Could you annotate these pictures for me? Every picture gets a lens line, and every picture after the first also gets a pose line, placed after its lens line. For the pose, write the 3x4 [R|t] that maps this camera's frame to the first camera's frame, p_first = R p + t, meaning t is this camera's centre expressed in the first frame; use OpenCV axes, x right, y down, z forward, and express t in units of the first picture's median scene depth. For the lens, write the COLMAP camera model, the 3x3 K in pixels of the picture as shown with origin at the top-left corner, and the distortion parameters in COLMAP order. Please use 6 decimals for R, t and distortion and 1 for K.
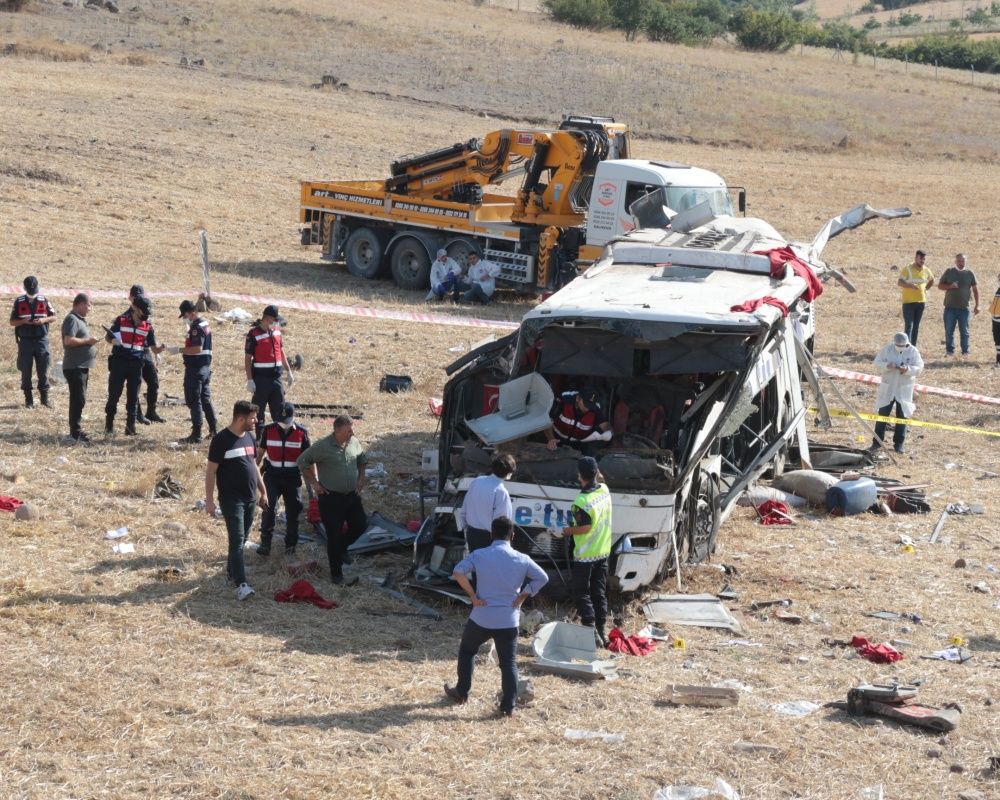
lens RADIAL K [[2877.9, 0, 498.2], [0, 2877.9, 399.5], [0, 0, 1]] dist [0.057540, 0.327087]
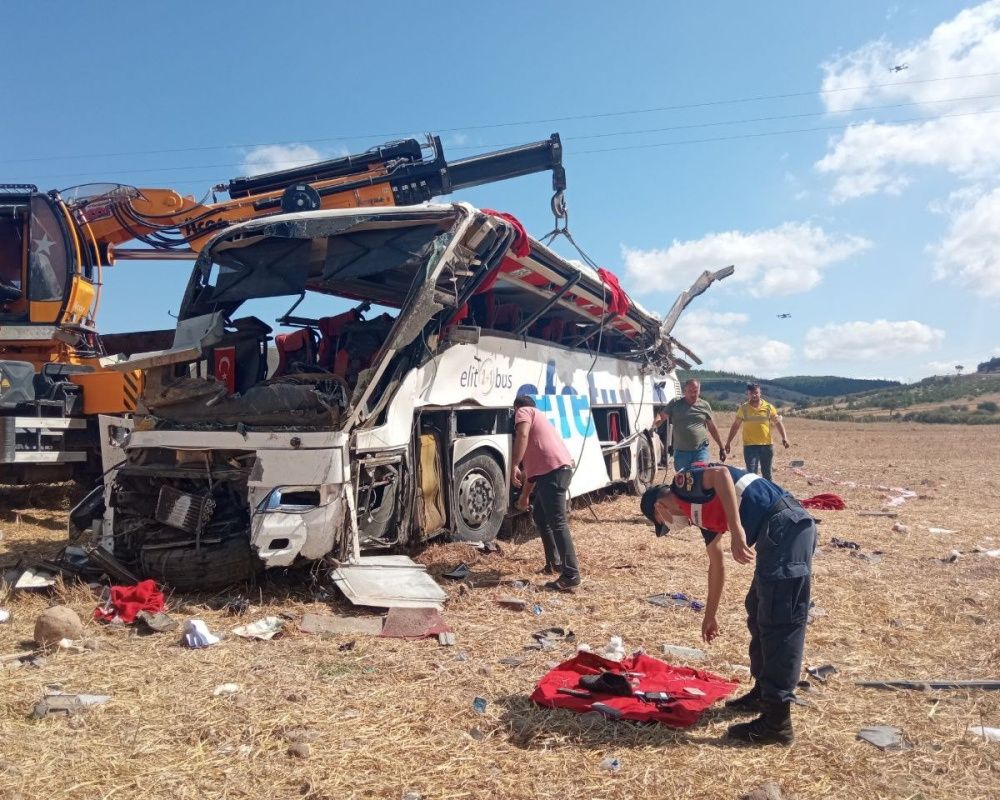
lens RADIAL K [[866.9, 0, 500.0], [0, 866.9, 400.0], [0, 0, 1]] dist [0.080151, -0.153203]
pose [[0.979100, -0.059415, -0.194506, 0.119817], [0.026337, 0.985363, -0.168422, 0.052537], [0.201666, 0.159779, 0.966334, 0.652279]]
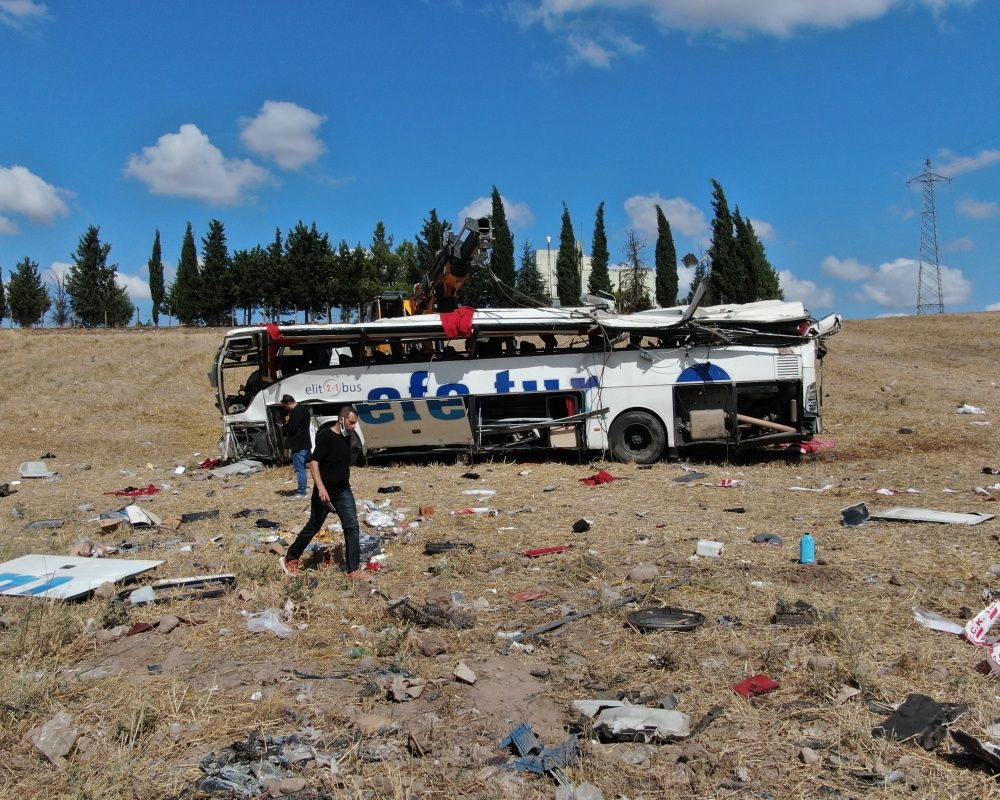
lens RADIAL K [[1017.4, 0, 500.0], [0, 1017.4, 400.0], [0, 0, 1]] dist [-0.019871, -0.002257]
pose [[-0.008742, -0.024827, -0.999654, 0.683905], [-0.103386, 0.994357, -0.023792, 0.015077], [0.994603, 0.103143, -0.011259, 1.002814]]
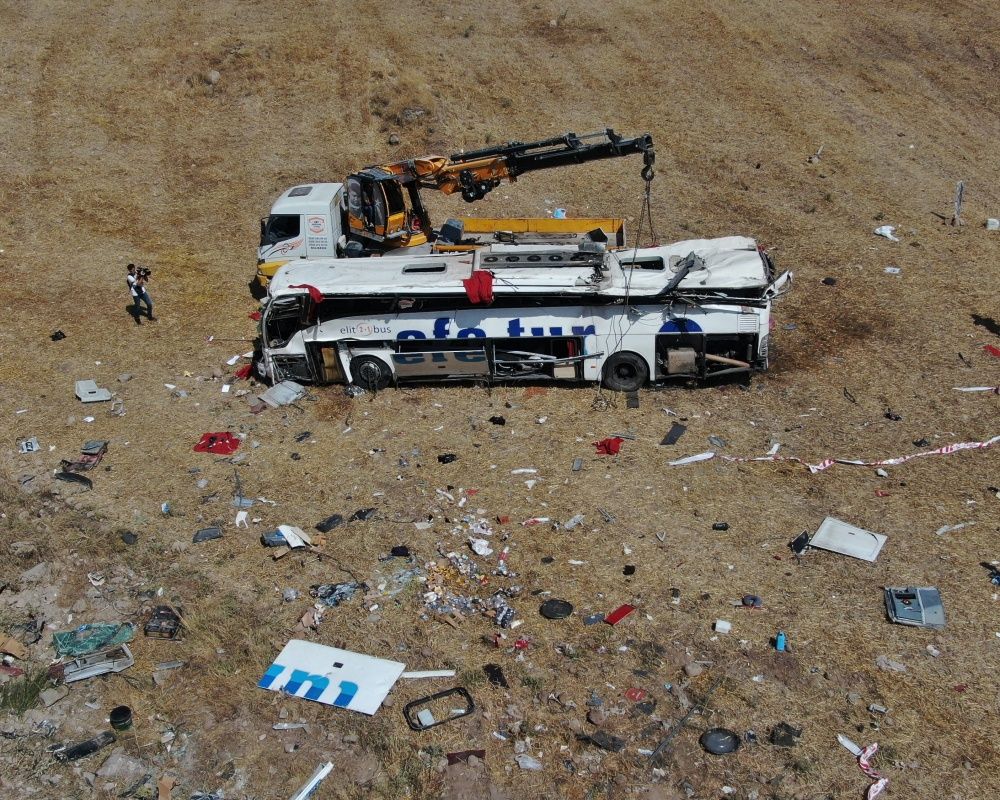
lens RADIAL K [[1232.9, 0, 500.0], [0, 1232.9, 400.0], [0, 0, 1]] dist [-0.011519, 0.040223]
pose [[0.140721, 0.393808, -0.908357, 0.890275], [-0.095696, 0.918601, 0.383425, -0.293016], [0.985414, 0.032970, 0.166953, 0.844406]]
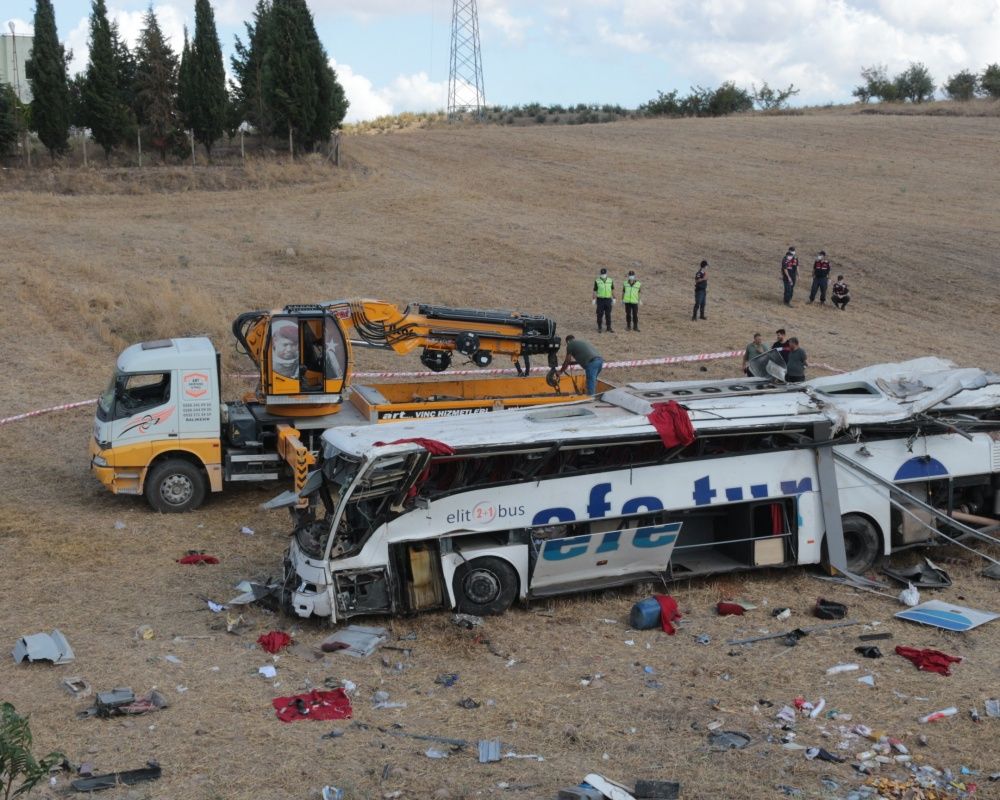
lens RADIAL K [[1652.6, 0, 511.3], [0, 1652.6, 401.6], [0, 0, 1]] dist [-0.049738, 0.068332]
pose [[0.496432, 0.096921, -0.862648, 0.701112], [-0.077022, 0.994746, 0.067439, -0.095869], [0.864652, 0.032964, 0.501289, 0.534829]]
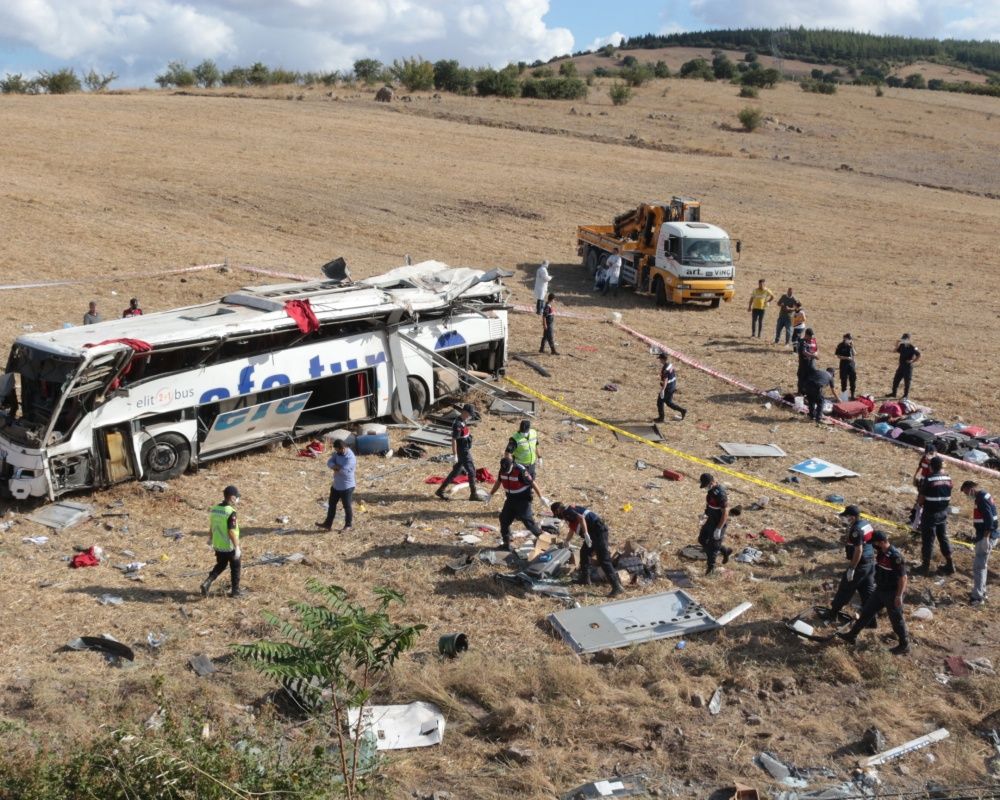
lens RADIAL K [[1176.0, 0, 497.7], [0, 1176.0, 393.5], [0, 0, 1]] dist [-0.143062, 0.160749]
pose [[0.863332, 0.100768, -0.494473, 0.536264], [-0.054771, 0.992783, 0.106691, -0.075698], [0.501655, -0.065027, 0.862620, 0.439254]]
